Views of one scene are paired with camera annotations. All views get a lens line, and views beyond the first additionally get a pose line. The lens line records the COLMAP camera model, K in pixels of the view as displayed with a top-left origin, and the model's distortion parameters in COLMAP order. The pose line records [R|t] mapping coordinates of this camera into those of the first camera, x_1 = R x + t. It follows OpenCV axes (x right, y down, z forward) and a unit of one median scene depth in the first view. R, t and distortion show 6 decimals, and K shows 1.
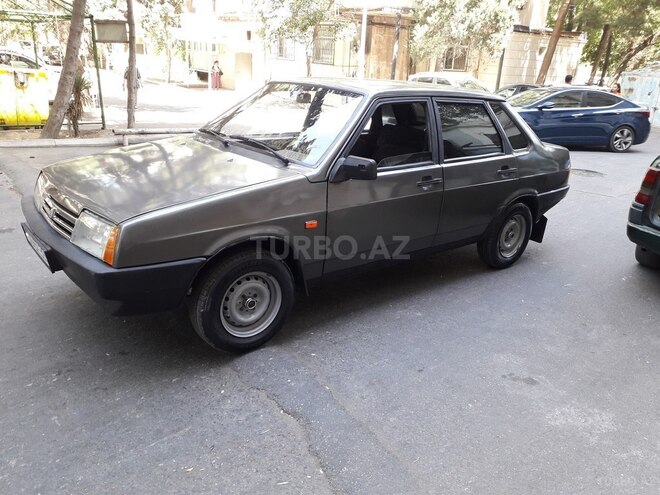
lens RADIAL K [[543.6, 0, 329.8], [0, 543.6, 244.7], [0, 0, 1]] dist [0.048750, -0.073138]
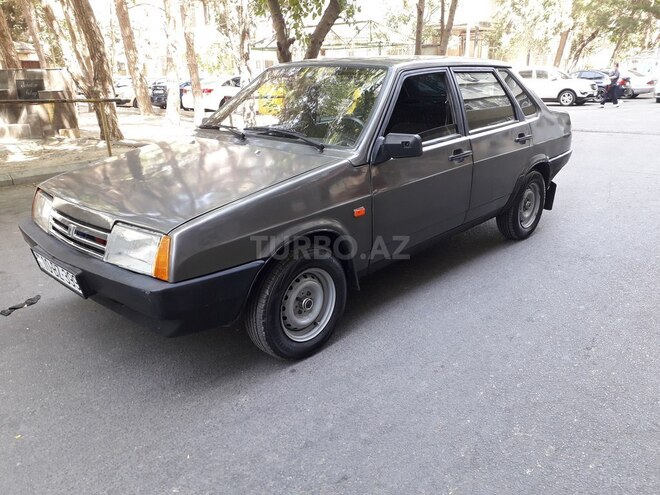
lens RADIAL K [[543.6, 0, 327.4], [0, 543.6, 247.5], [0, 0, 1]] dist [0.048750, -0.073138]
pose [[0.988710, -0.118579, 0.091606, -0.173952], [0.117578, 0.992930, 0.016267, 0.000957], [-0.092887, -0.005313, 0.995662, 0.084954]]
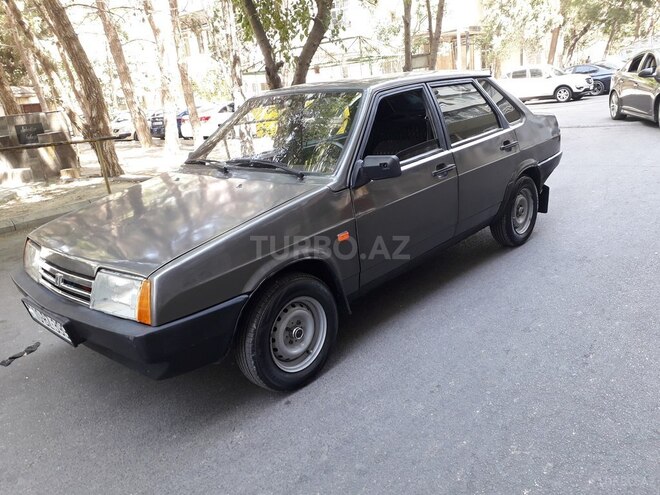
lens RADIAL K [[543.6, 0, 326.8], [0, 543.6, 247.1], [0, 0, 1]] dist [0.048750, -0.073138]
pose [[0.977780, -0.196464, 0.073137, -0.128501], [0.197927, 0.980127, -0.013240, -0.012920], [-0.069082, 0.027422, 0.997234, 0.081077]]
